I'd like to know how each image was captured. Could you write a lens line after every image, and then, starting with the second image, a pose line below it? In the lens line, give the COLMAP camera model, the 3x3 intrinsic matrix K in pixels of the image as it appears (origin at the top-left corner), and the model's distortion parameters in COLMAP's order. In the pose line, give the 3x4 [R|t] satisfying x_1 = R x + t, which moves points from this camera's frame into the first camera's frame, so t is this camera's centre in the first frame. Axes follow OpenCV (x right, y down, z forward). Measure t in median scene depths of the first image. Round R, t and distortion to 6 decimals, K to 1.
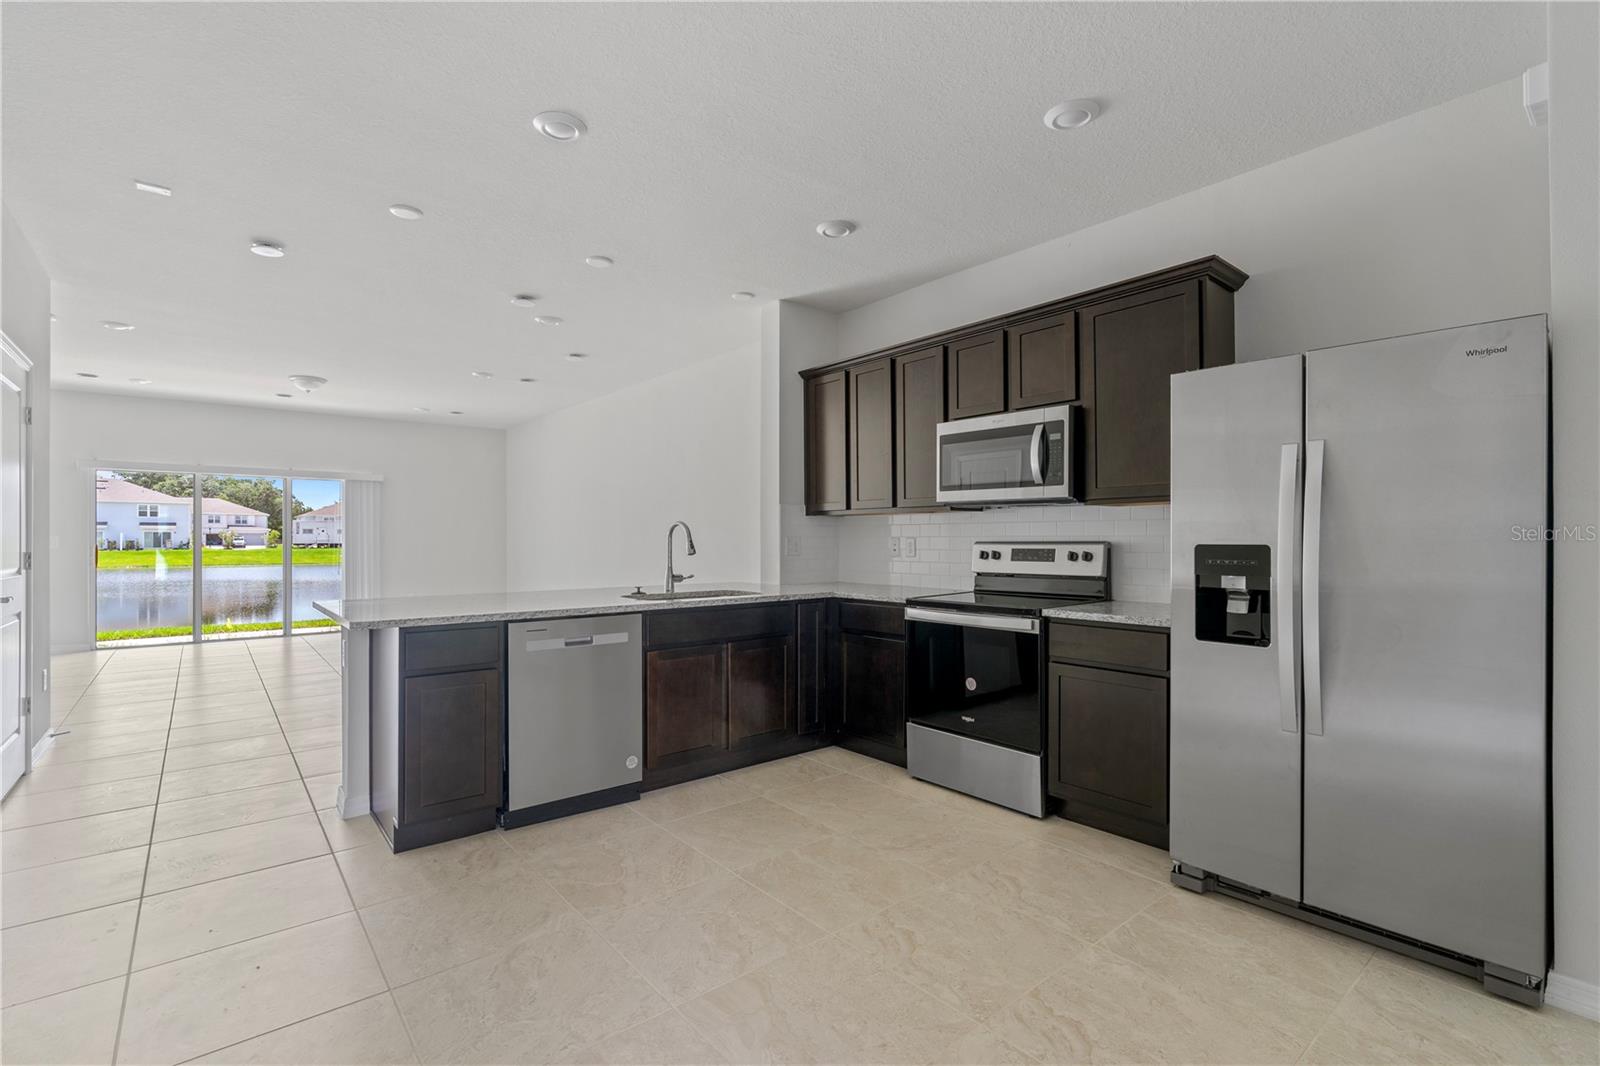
lens RADIAL K [[728.6, 0, 800.0], [0, 728.6, 533.0], [0, 0, 1]] dist [-0.007053, 0.000418]
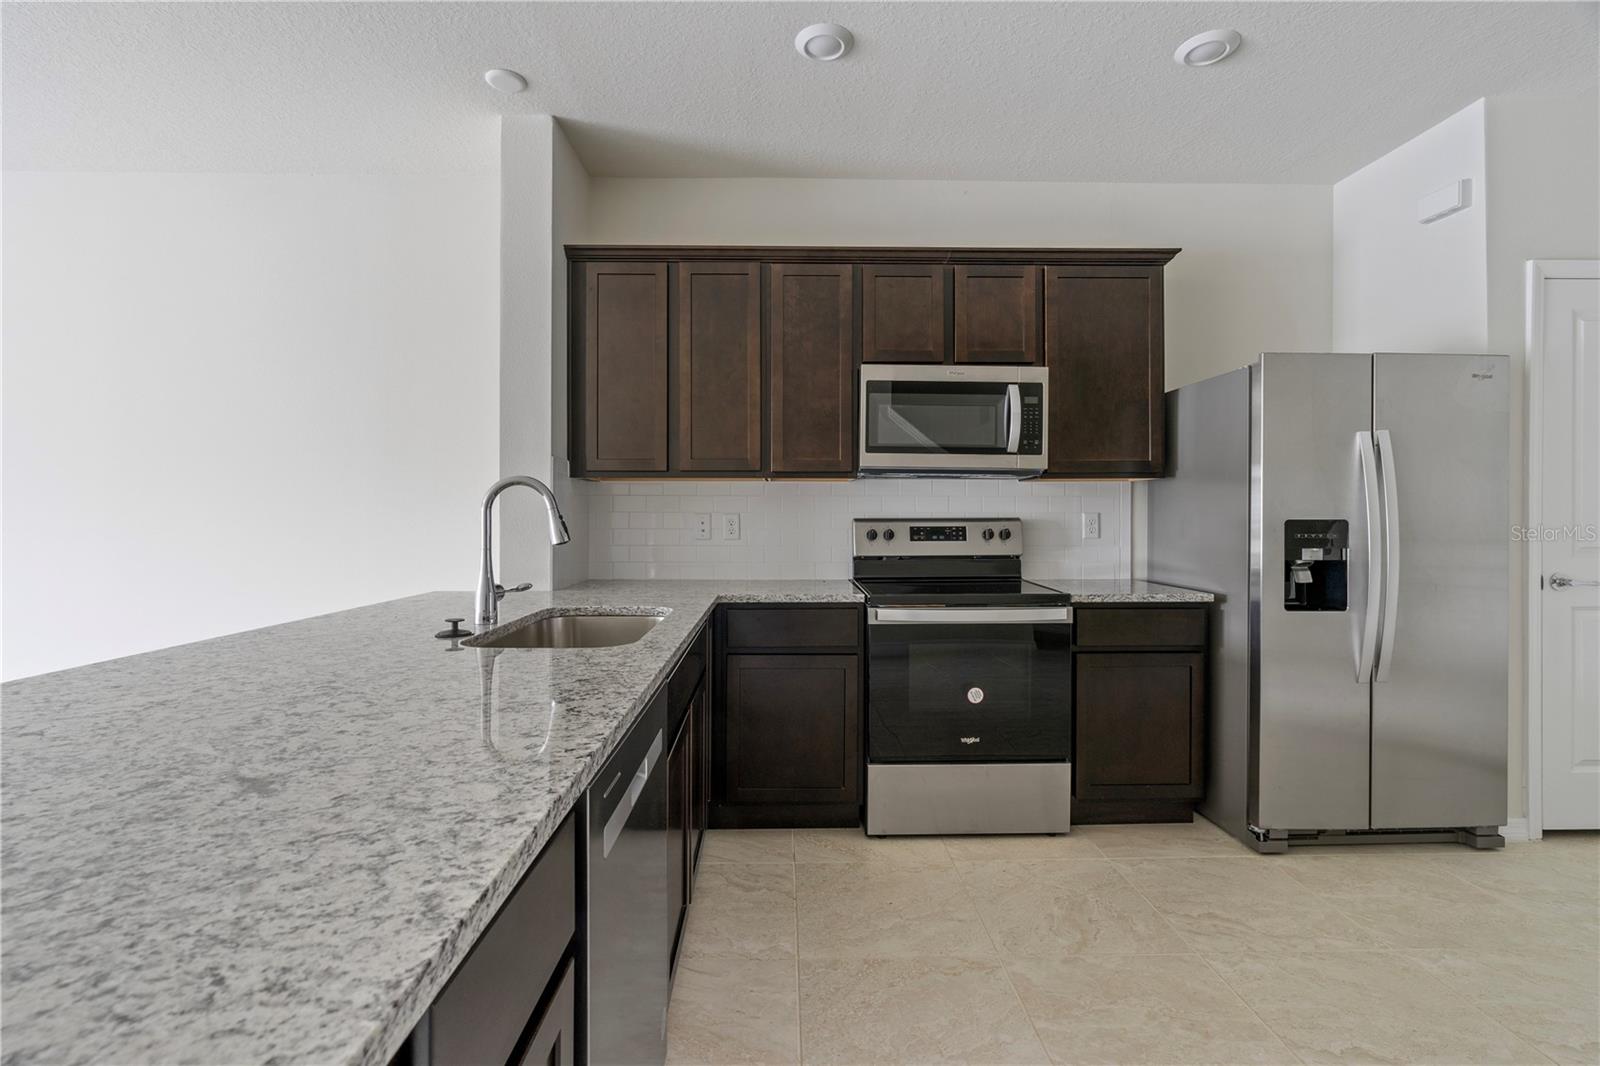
lens RADIAL K [[721.4, 0, 796.5], [0, 721.4, 516.5], [0, 0, 1]] dist [-0.004235, 0.000074]
pose [[0.623566, 0.003258, 0.781764, -0.461320], [-0.006501, 0.999978, 0.001018, 0.009772], [-0.781744, -0.005717, 0.623574, 0.596915]]
